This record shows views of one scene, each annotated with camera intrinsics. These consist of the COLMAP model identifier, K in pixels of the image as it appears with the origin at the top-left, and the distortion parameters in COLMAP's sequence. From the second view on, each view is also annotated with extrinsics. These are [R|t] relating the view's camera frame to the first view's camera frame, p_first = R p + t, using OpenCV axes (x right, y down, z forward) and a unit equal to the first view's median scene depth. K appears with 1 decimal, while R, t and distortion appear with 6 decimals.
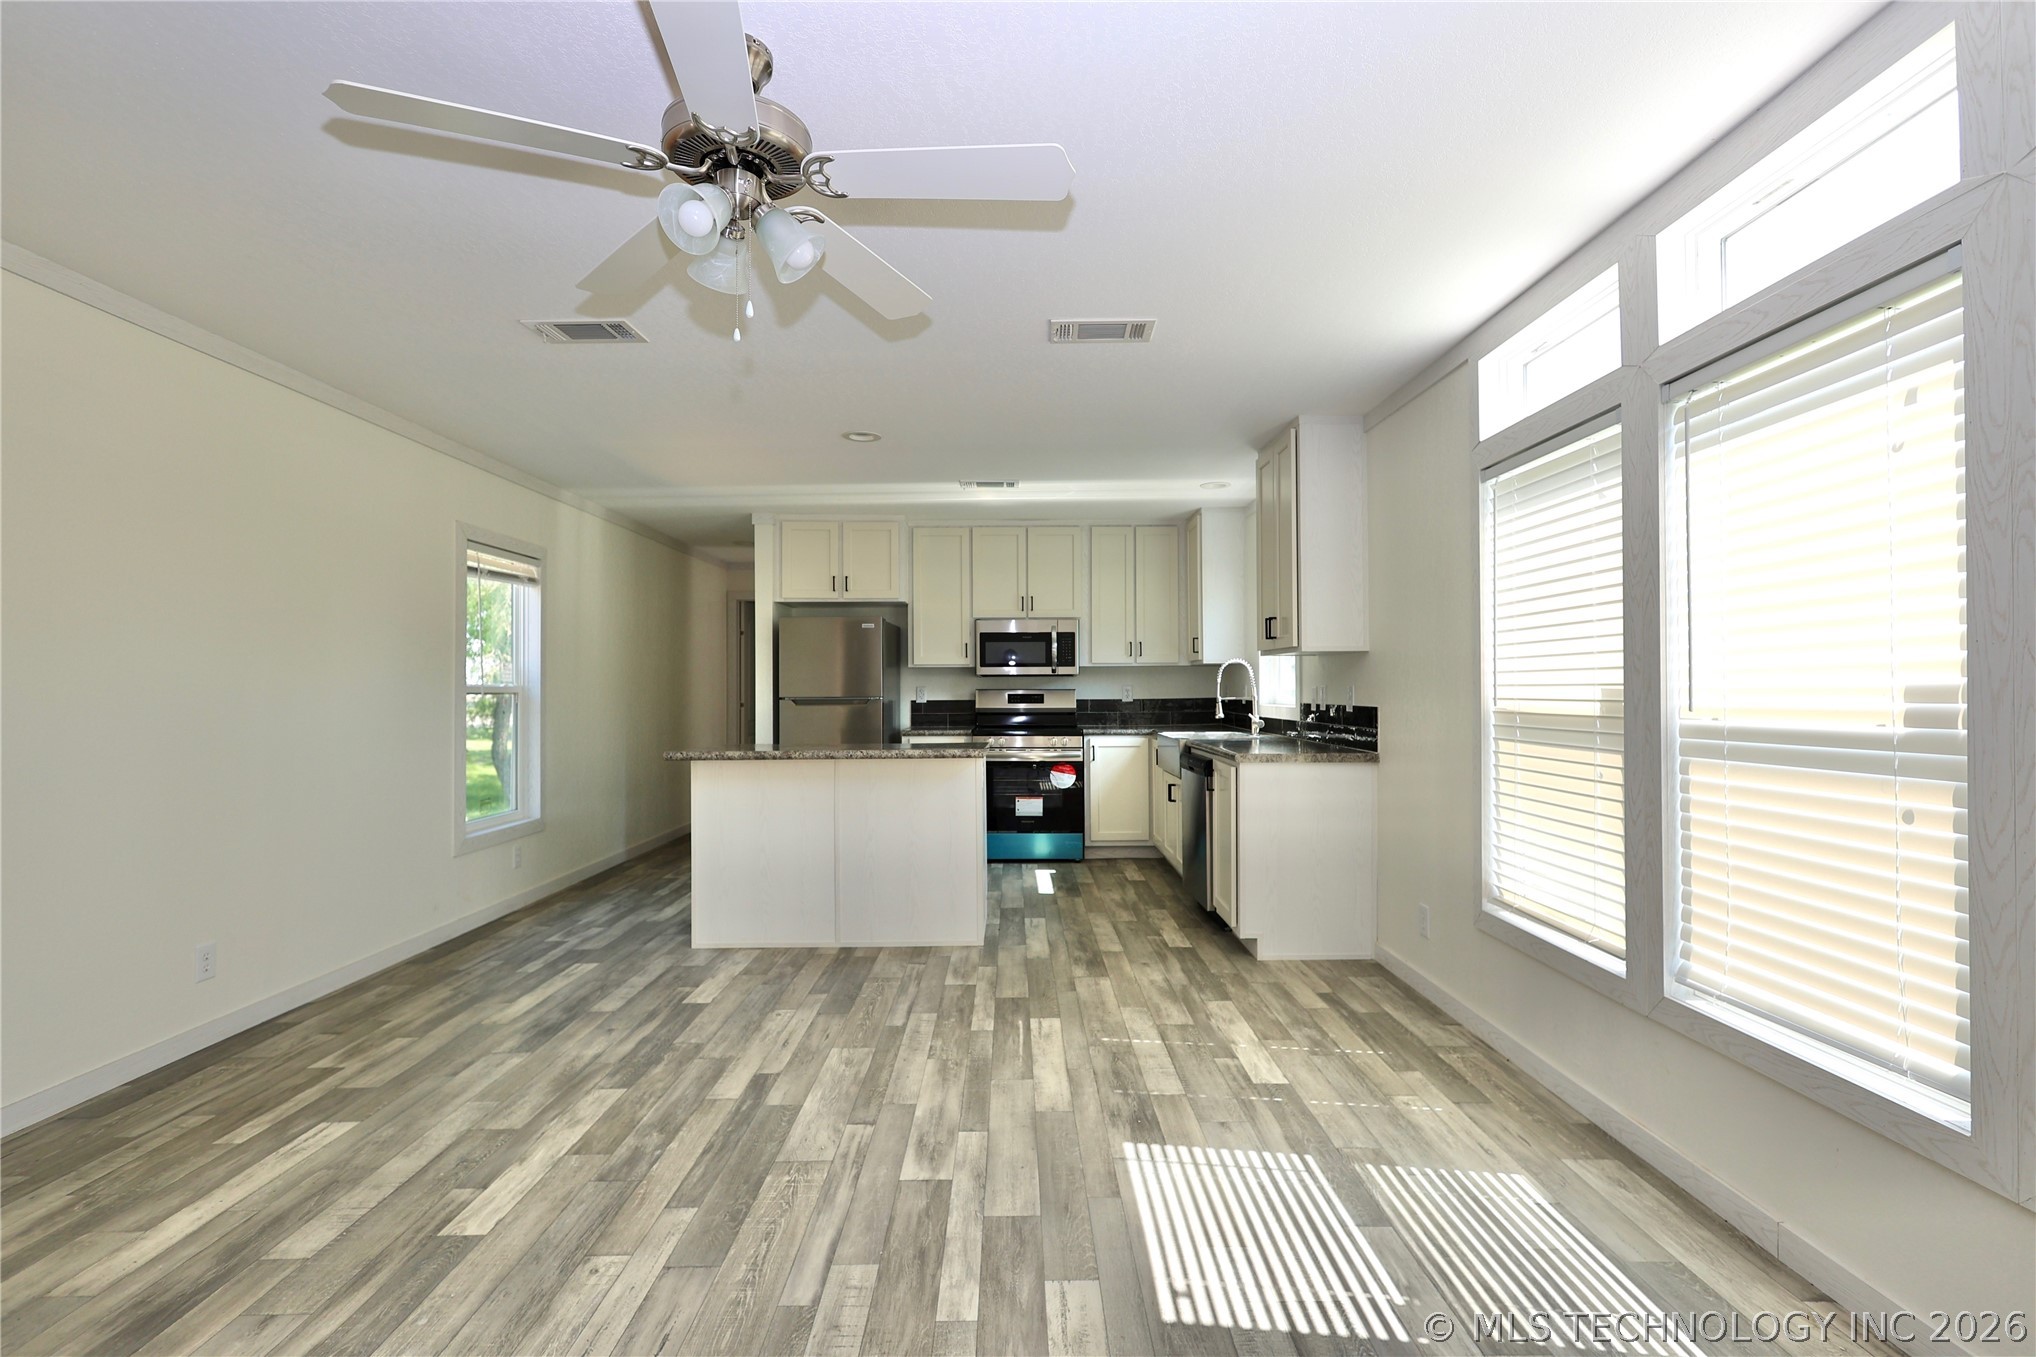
lens RADIAL K [[941.0, 0, 1030.3], [0, 941.0, 673.8], [0, 0, 1]] dist [-0.003540, 0.000596]
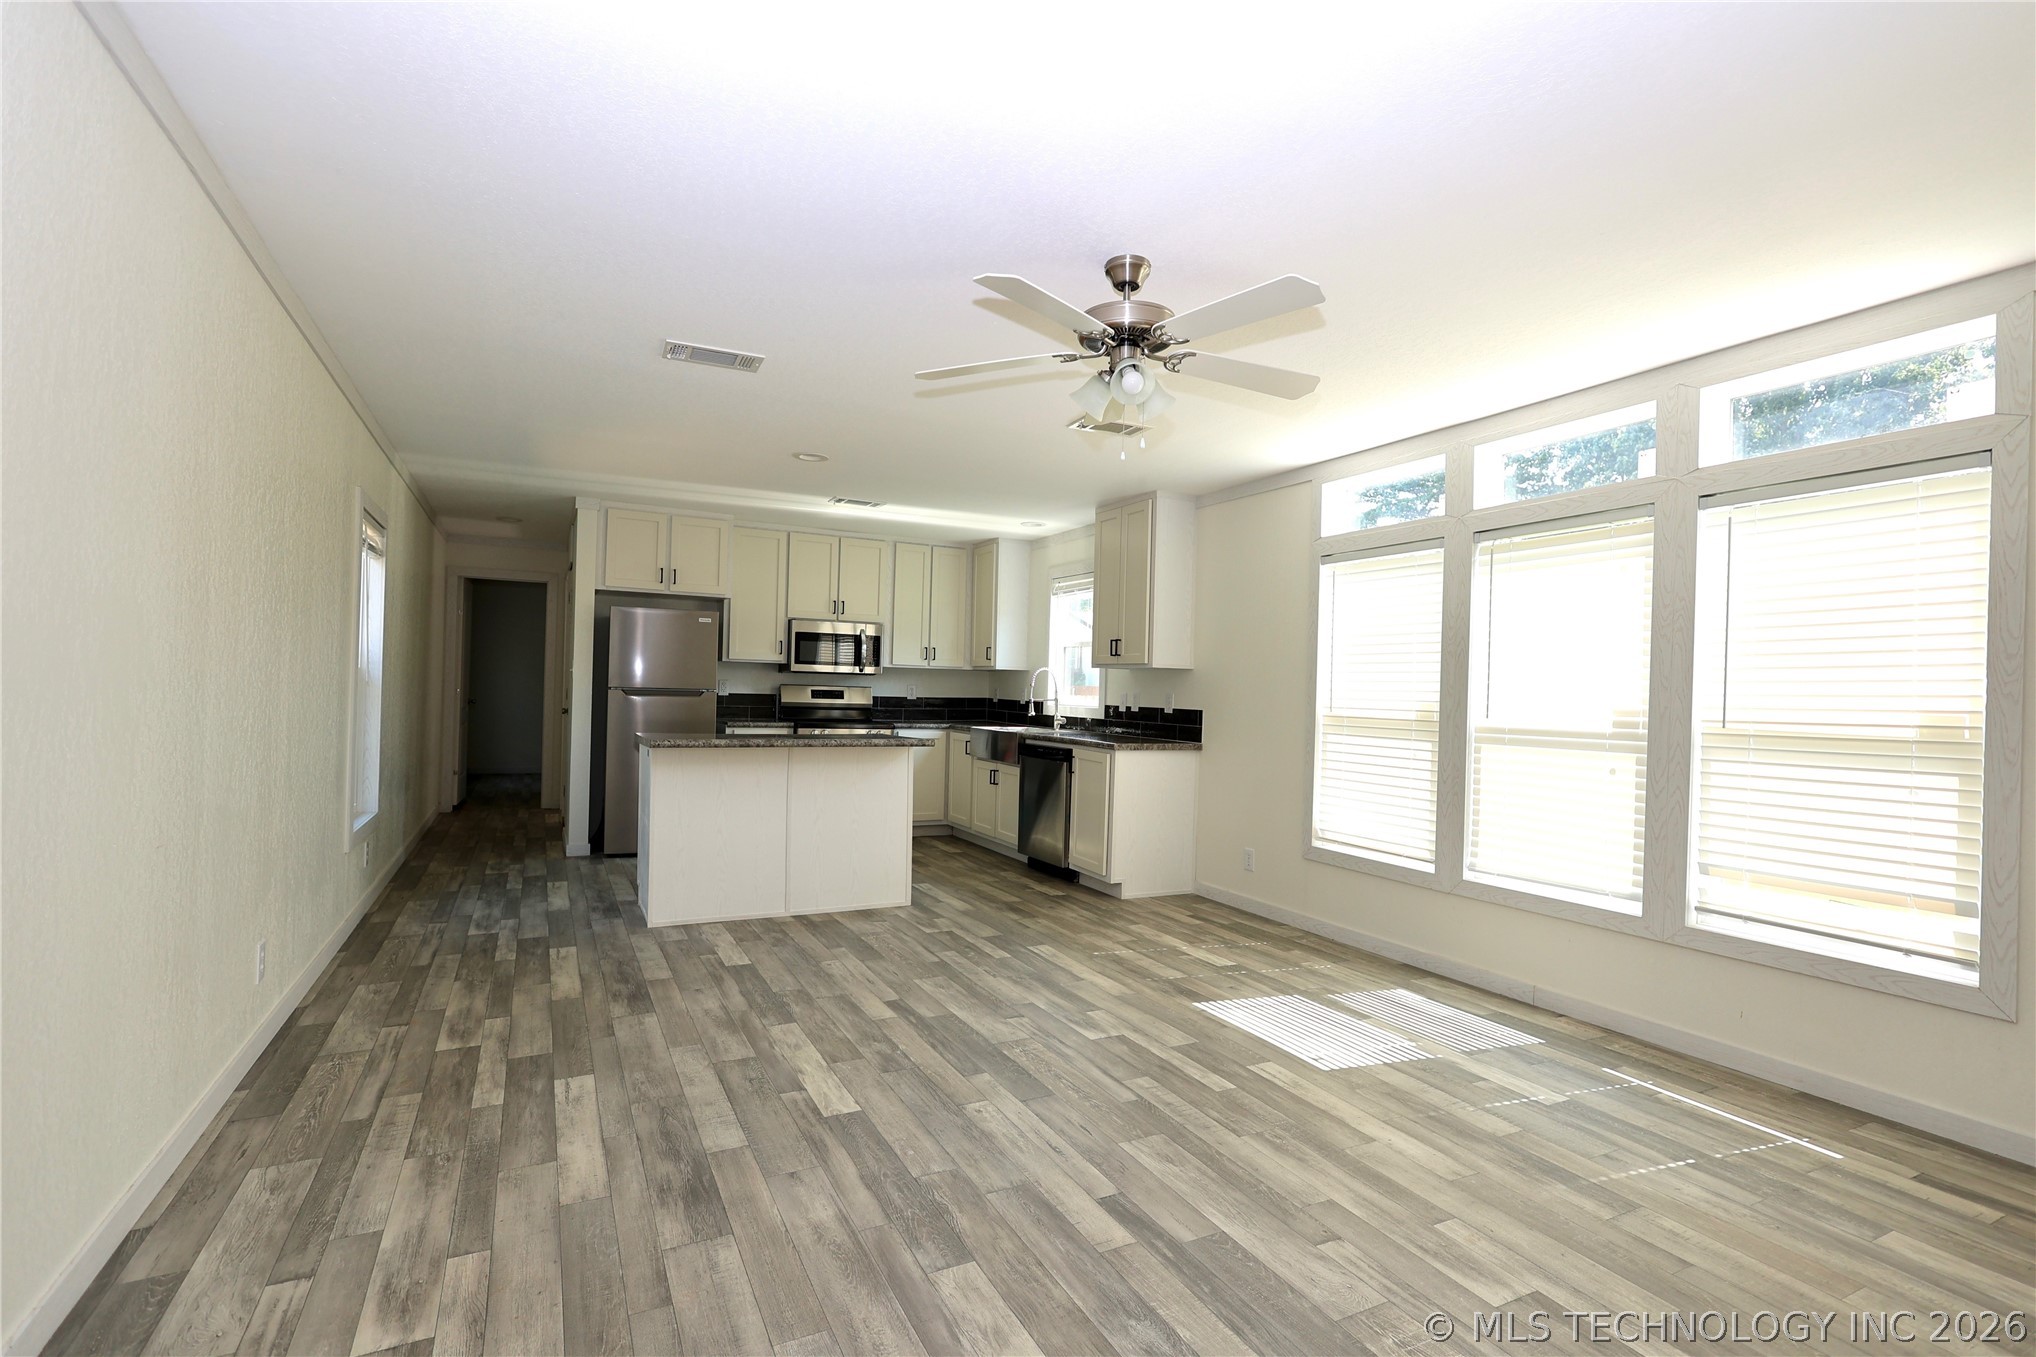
lens RADIAL K [[941.0, 0, 1016.9], [0, 941.0, 681.1], [0, 0, 1]] dist [-0.003540, 0.000596]
pose [[0.898805, 0.032986, 0.437106, -0.779093], [-0.038454, 0.999254, 0.003663, -0.002876], [-0.436659, -0.020101, 0.899402, -0.193181]]
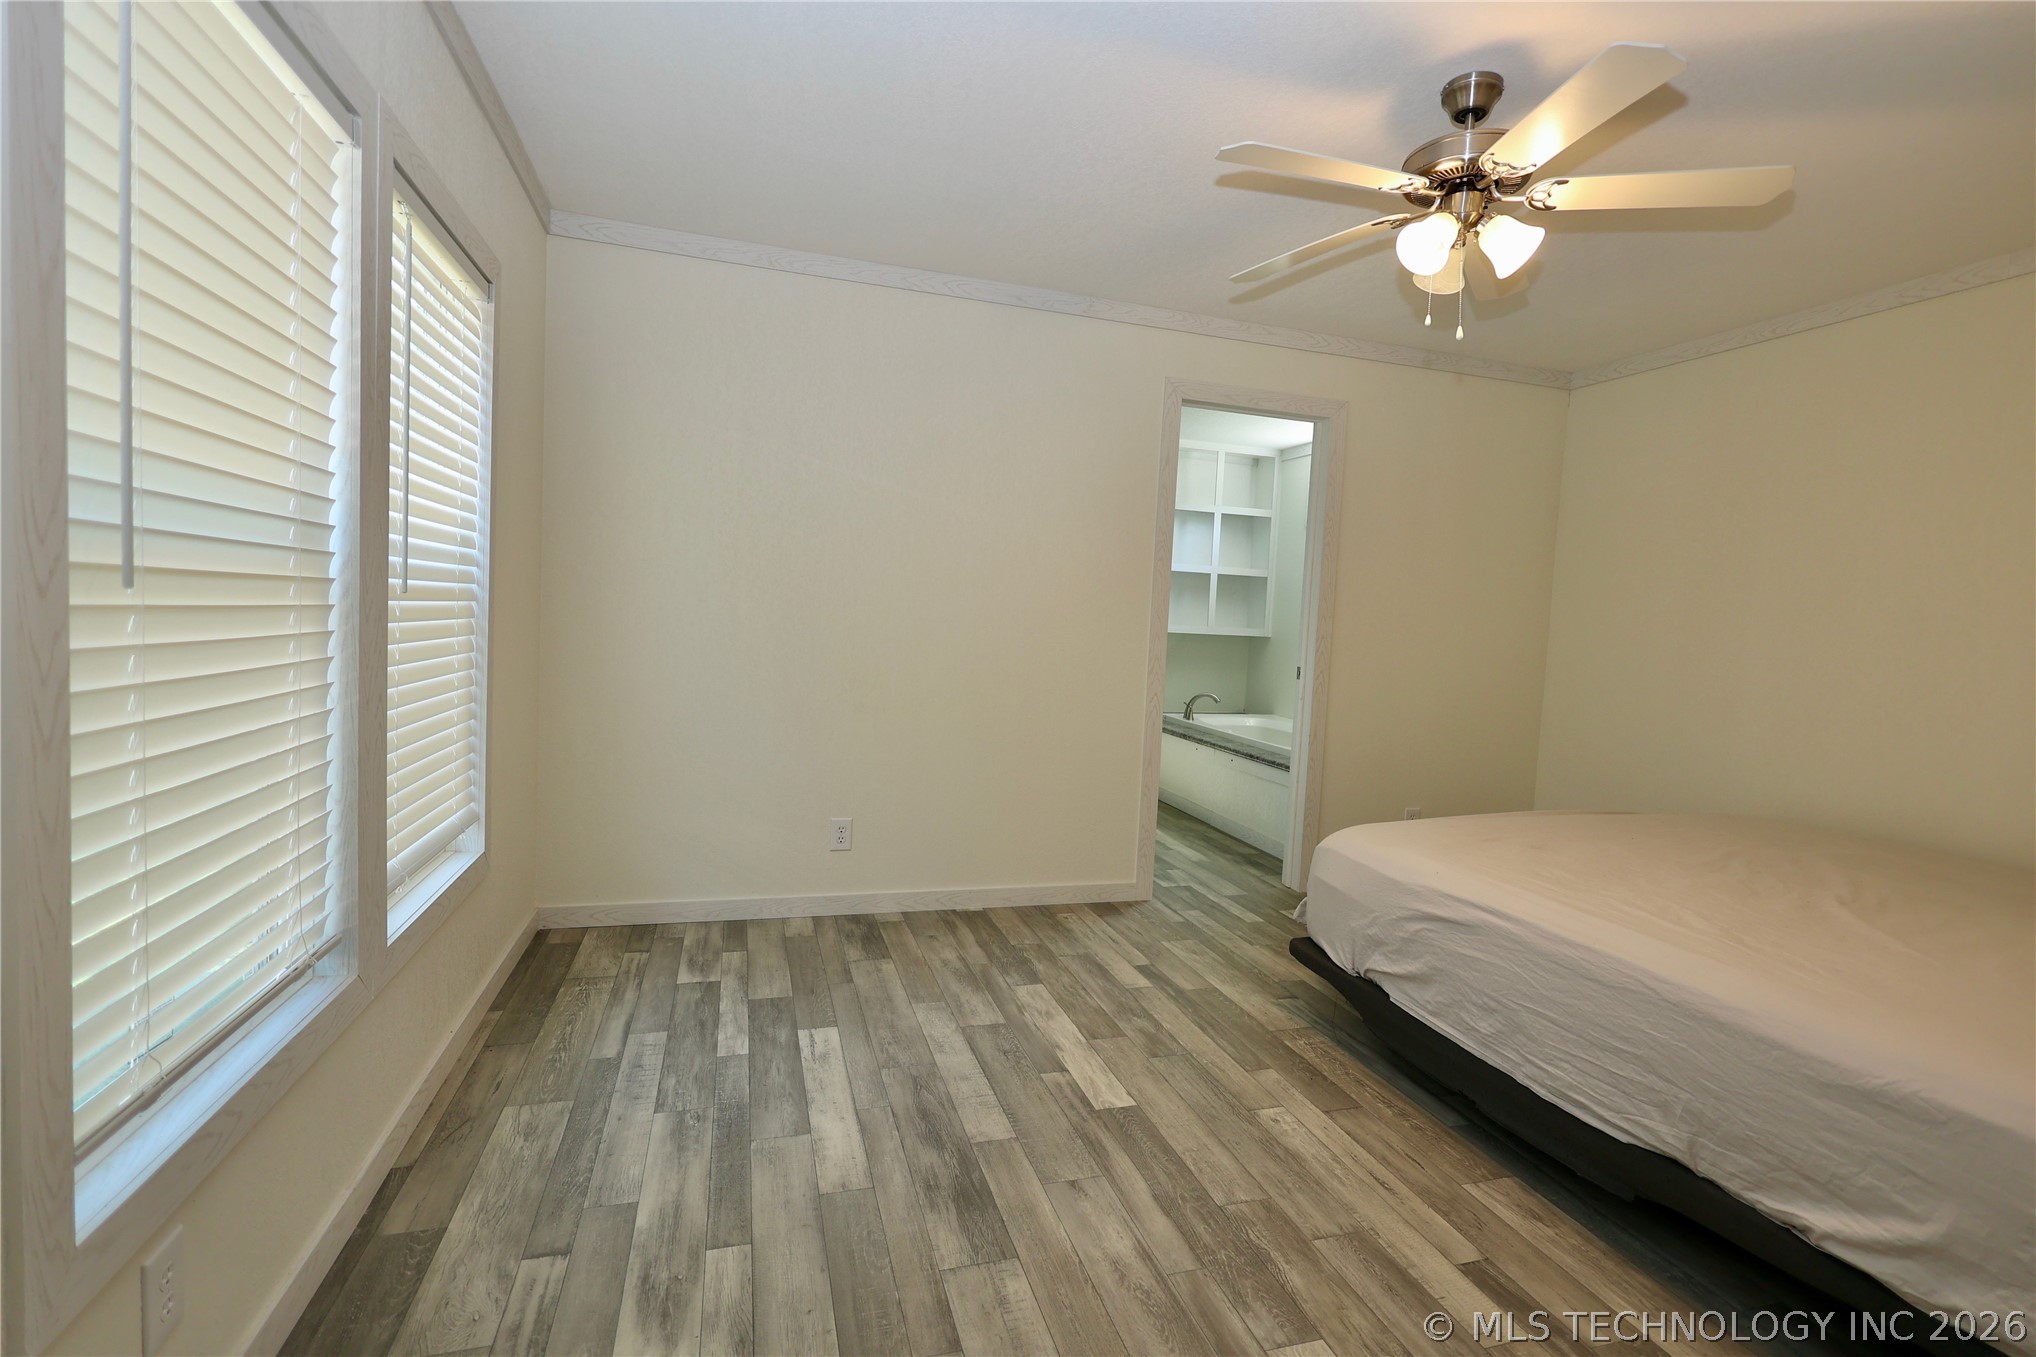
lens RADIAL K [[941.0, 0, 1035.7], [0, 941.0, 673.7], [0, 0, 1]] dist [-0.003540, 0.000596]
pose [[0.958067, 0.039582, 0.283796, -0.826754], [-0.063407, 0.995146, 0.075260, 0.010886], [-0.279439, -0.090099, 0.955927, 0.012164]]
